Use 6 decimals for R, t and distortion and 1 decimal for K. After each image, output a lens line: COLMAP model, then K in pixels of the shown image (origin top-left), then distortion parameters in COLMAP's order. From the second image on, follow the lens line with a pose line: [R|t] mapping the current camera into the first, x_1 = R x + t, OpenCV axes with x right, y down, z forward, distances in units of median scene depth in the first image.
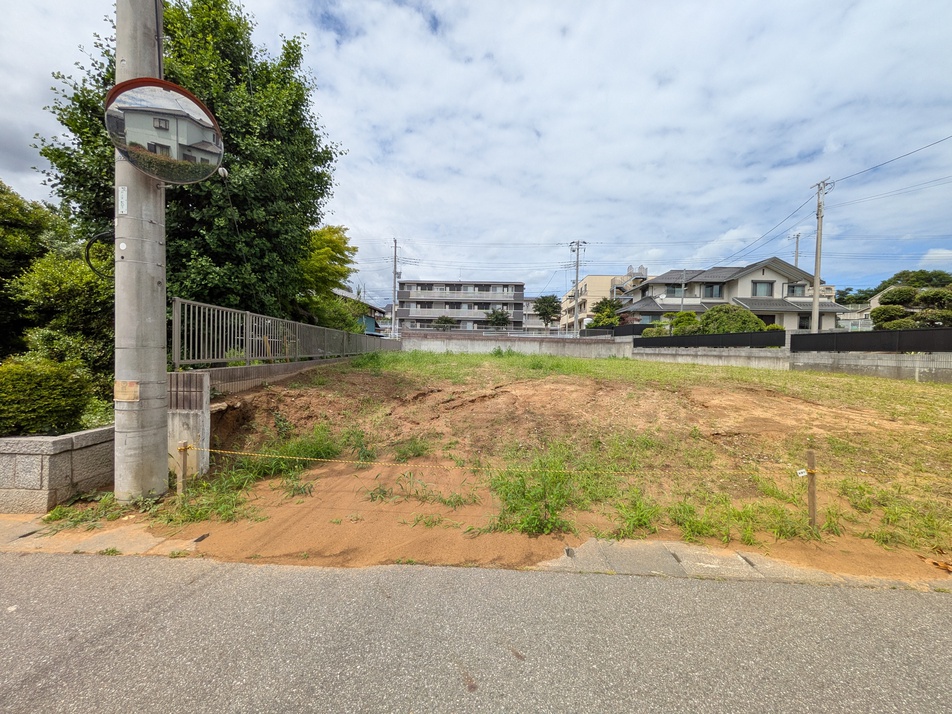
lens RADIAL K [[378.0, 0, 478.0], [0, 378.0, 356.8], [0, 0, 1]] dist [-0.002615, 0.000117]
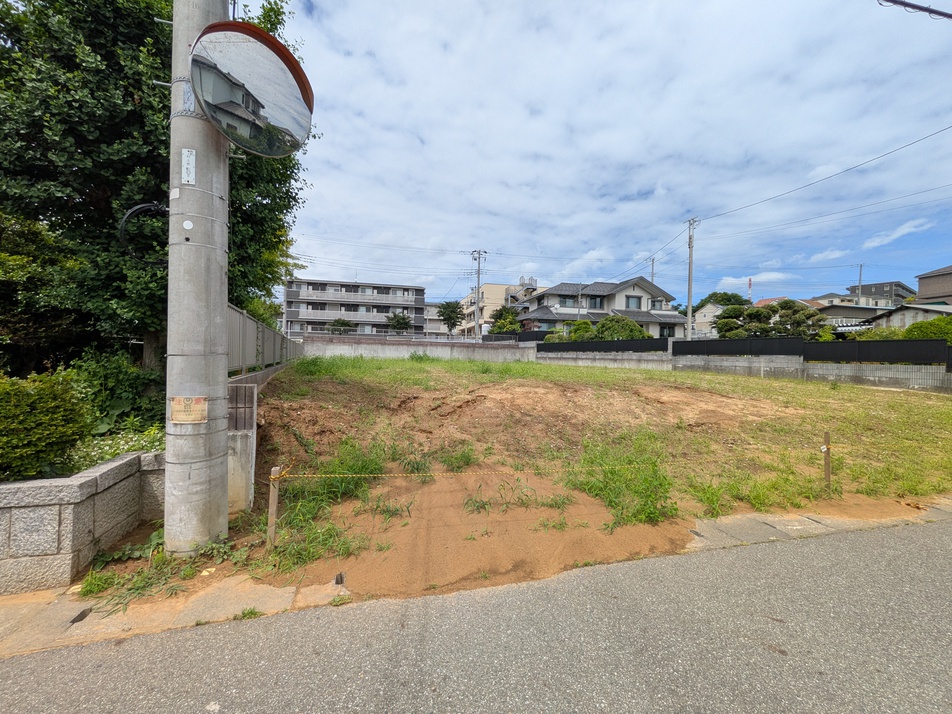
lens RADIAL K [[378.0, 0, 478.2], [0, 378.0, 356.0], [0, 0, 1]] dist [-0.002615, 0.000117]
pose [[0.956688, -0.004072, 0.291087, -0.115988], [0.008166, 0.999884, -0.012853, -0.001144], [-0.291001, 0.014673, 0.956610, 0.015531]]
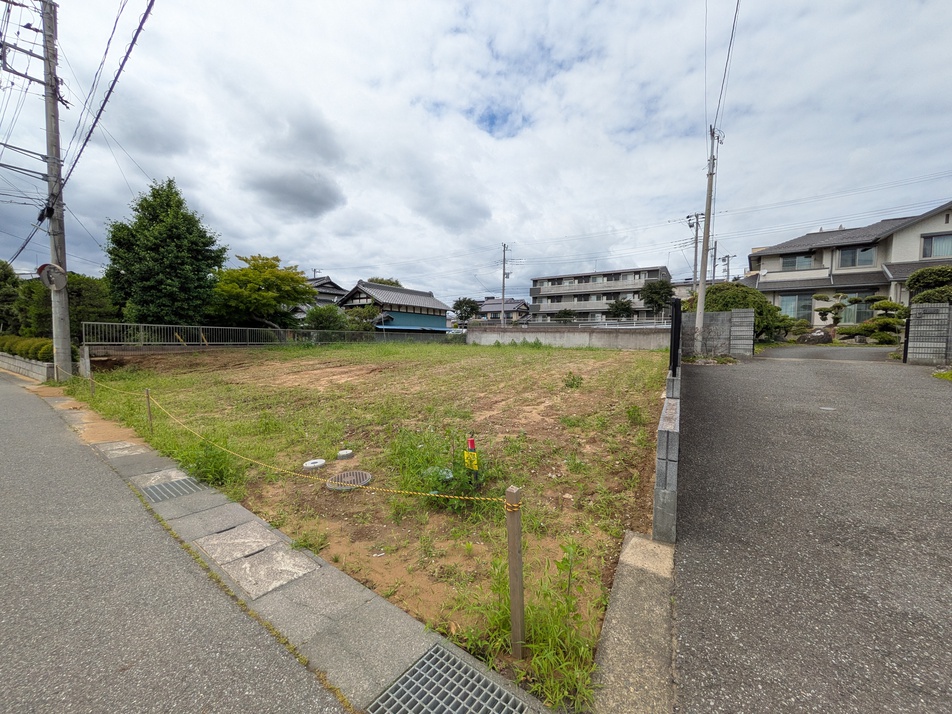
lens RADIAL K [[378.0, 0, 477.7], [0, 378.0, 357.9], [0, 0, 1]] dist [-0.002615, 0.000117]
pose [[0.842714, 0.016070, -0.538122, 0.834942], [-0.005570, 0.999761, 0.021134, 0.011782], [0.538333, -0.014813, 0.842602, 0.030212]]
